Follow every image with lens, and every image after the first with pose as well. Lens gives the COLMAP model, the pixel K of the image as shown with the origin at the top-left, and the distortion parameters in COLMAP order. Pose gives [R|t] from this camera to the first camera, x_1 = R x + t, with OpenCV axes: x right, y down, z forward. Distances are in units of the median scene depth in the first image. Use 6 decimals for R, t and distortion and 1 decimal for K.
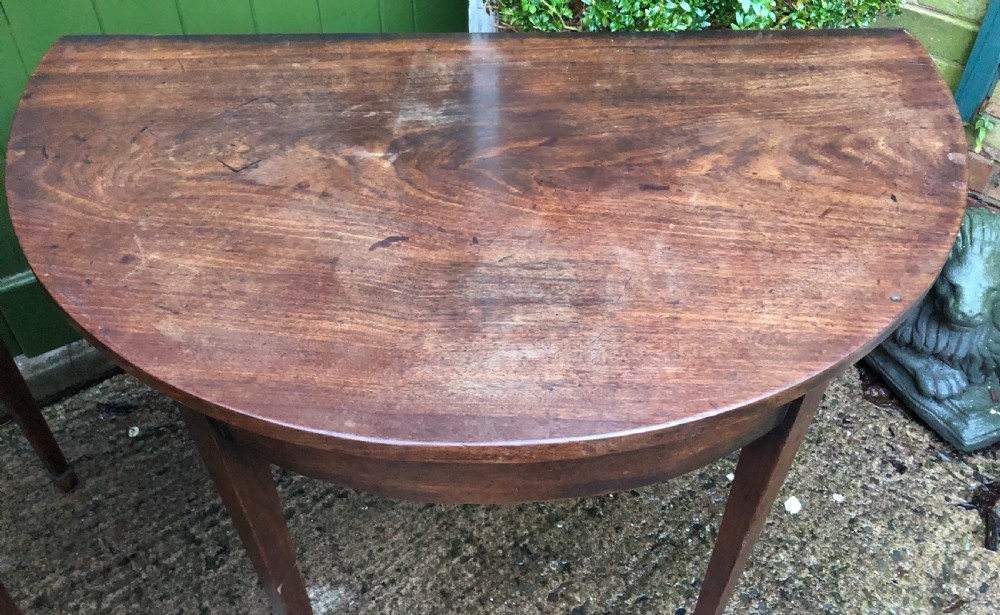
lens RADIAL K [[819.6, 0, 508.7], [0, 819.6, 233.9], [0, 0, 1]] dist [0.020318, -0.013812]
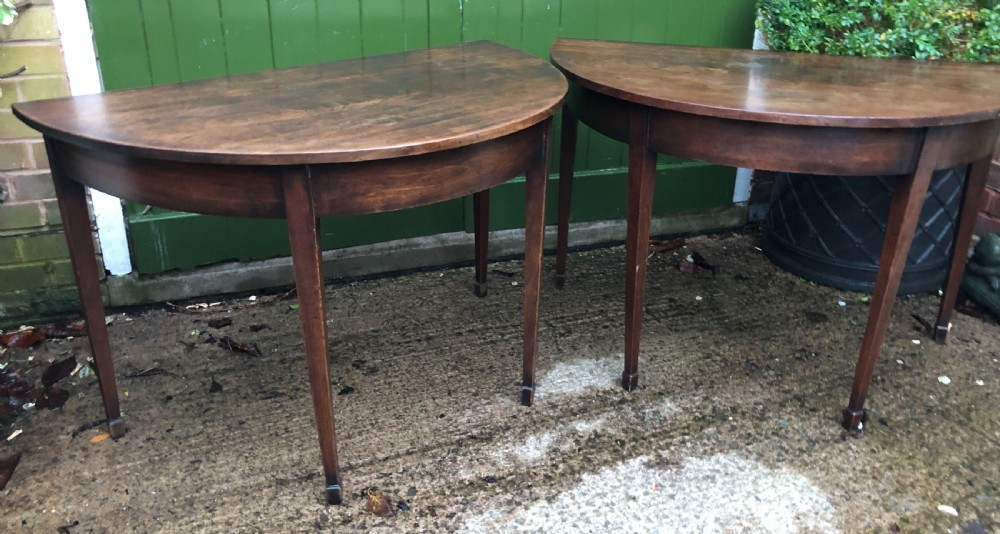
lens RADIAL K [[816.2, 0, 493.7], [0, 816.2, 222.6], [0, 0, 1]] dist [0.009887, 0.015616]
pose [[0.951012, 0.124341, -0.283047, -0.045086], [-0.200555, 0.944892, -0.258762, 0.650241], [0.235274, 0.302852, 0.923540, -0.681556]]
